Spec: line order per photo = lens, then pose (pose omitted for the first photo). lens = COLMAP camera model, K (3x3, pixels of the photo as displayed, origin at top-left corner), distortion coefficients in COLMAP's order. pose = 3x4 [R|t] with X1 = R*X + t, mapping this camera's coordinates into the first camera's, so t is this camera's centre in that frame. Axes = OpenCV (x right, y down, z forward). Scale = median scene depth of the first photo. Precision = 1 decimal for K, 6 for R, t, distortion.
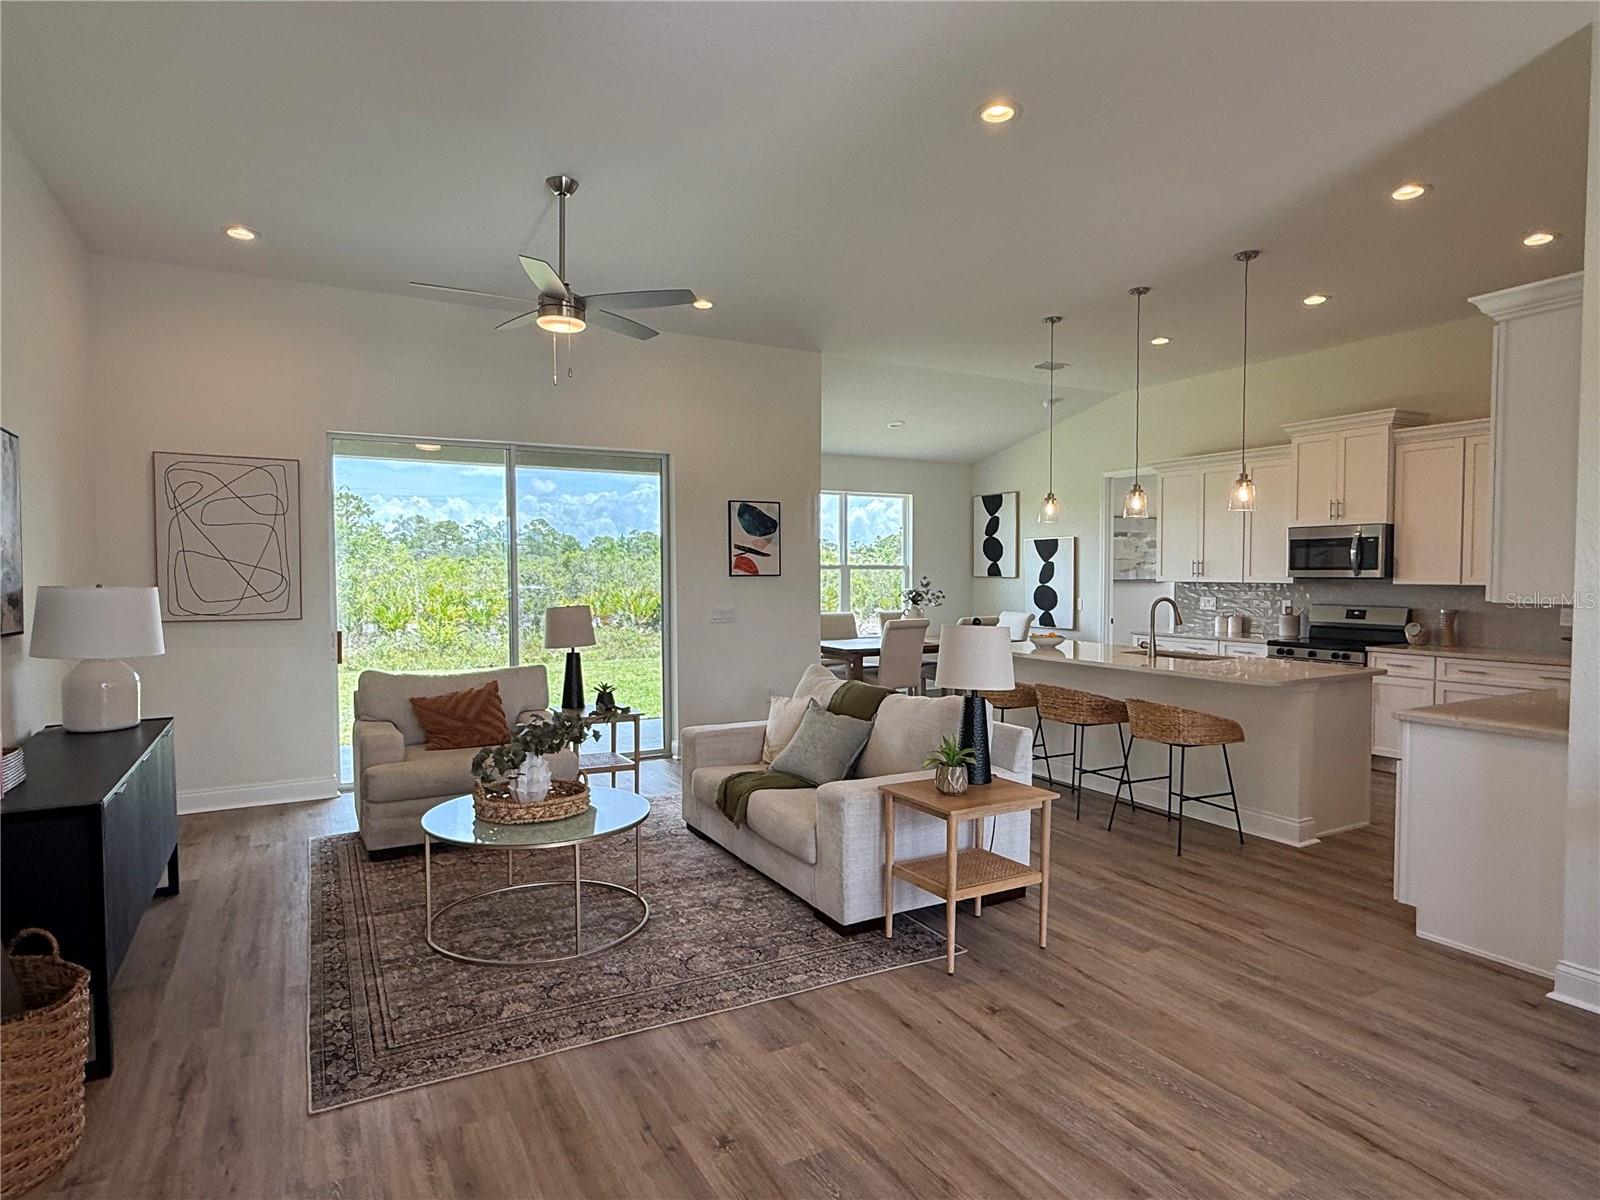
lens RADIAL K [[901.4, 0, 796.7], [0, 901.4, 606.1], [0, 0, 1]] dist [-0.002682, 0.001160]
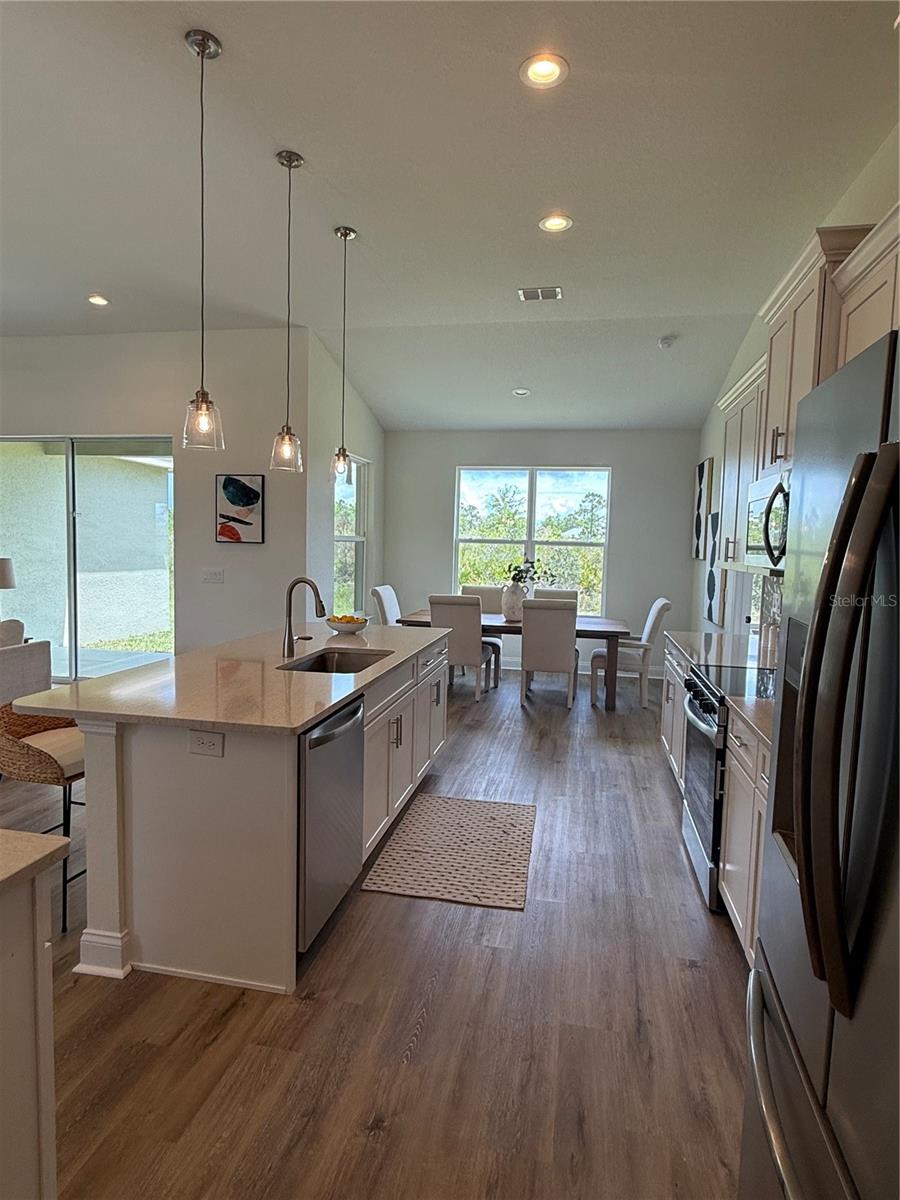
lens RADIAL K [[676.1, 0, 452.9], [0, 676.1, 597.6], [0, 0, 1]] dist [-0.002682, 0.001160]
pose [[0.767521, 0.074898, -0.636634, 1.230368], [-0.054730, 0.997181, 0.051333, -0.040876], [0.638683, -0.004556, 0.769456, 0.941614]]
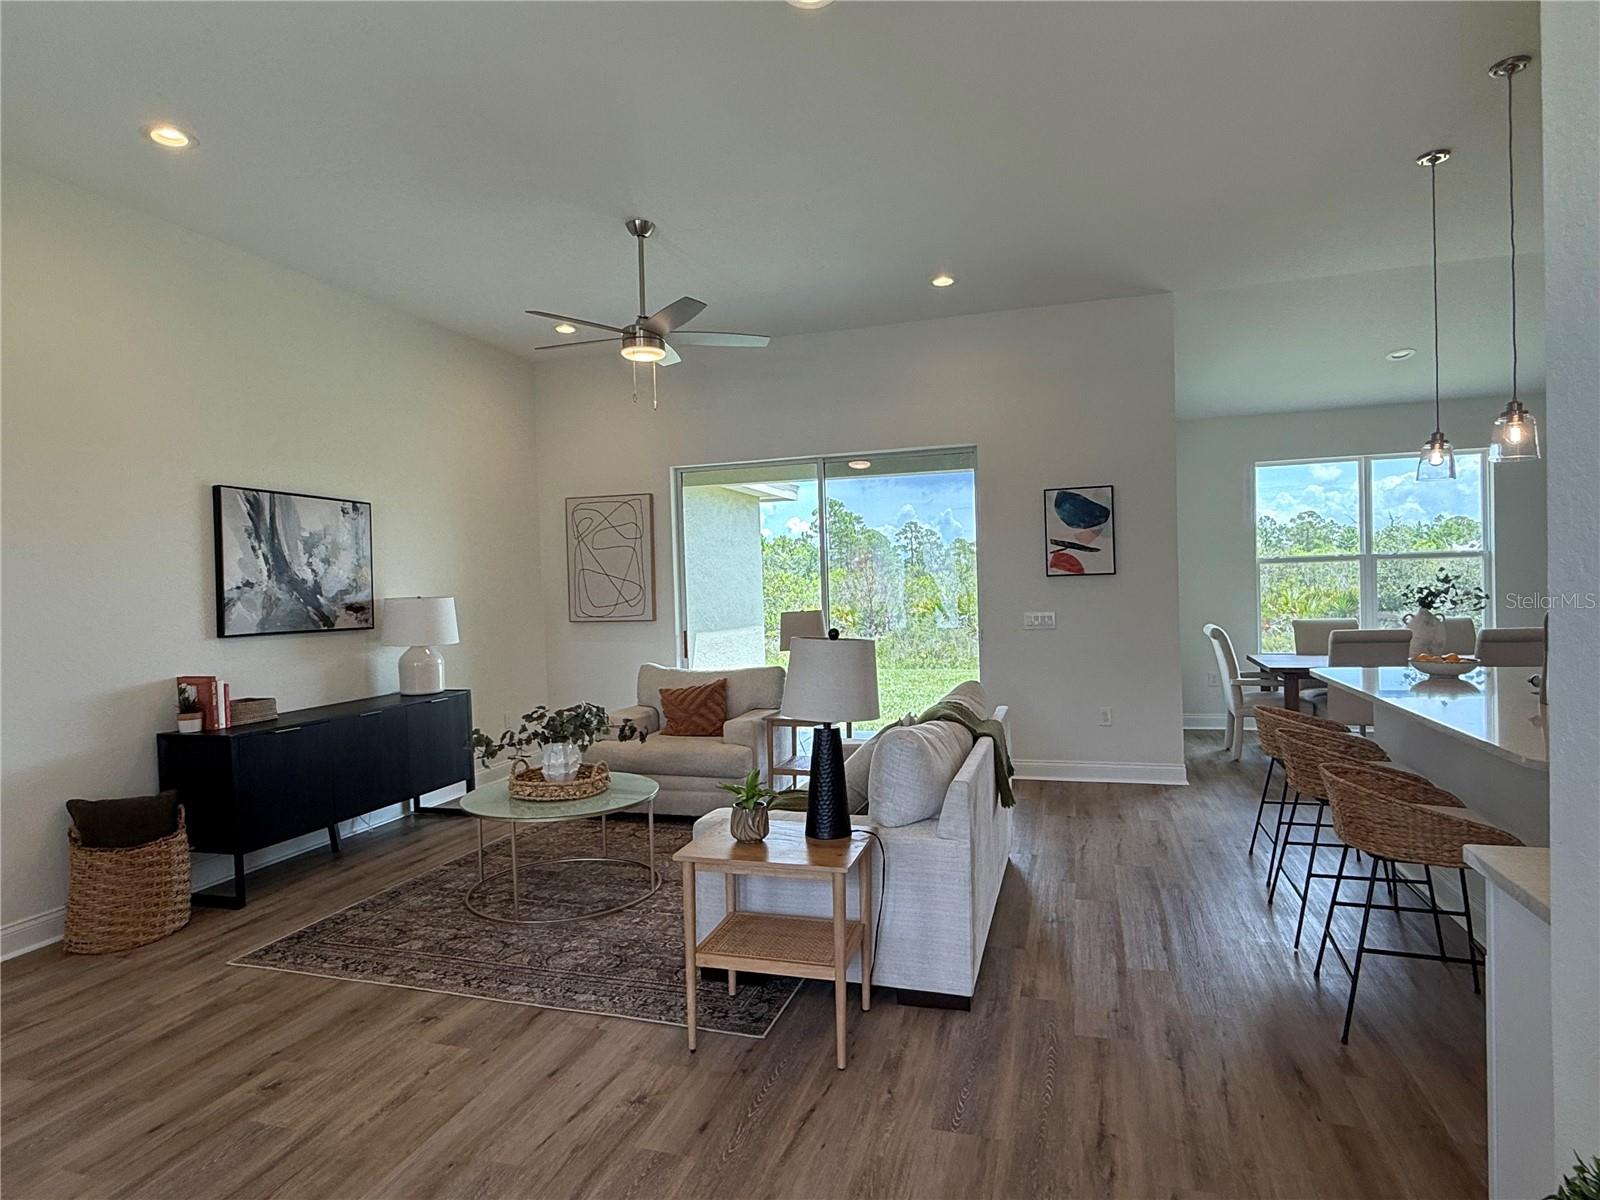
lens RADIAL K [[901.4, 0, 799.4], [0, 901.4, 602.6], [0, 0, 1]] dist [-0.002682, 0.001160]
pose [[0.696006, -0.005567, -0.718015, 0.677569], [0.000166, 0.999971, -0.007592, -0.001852], [0.718036, 0.005164, 0.695987, 0.388929]]
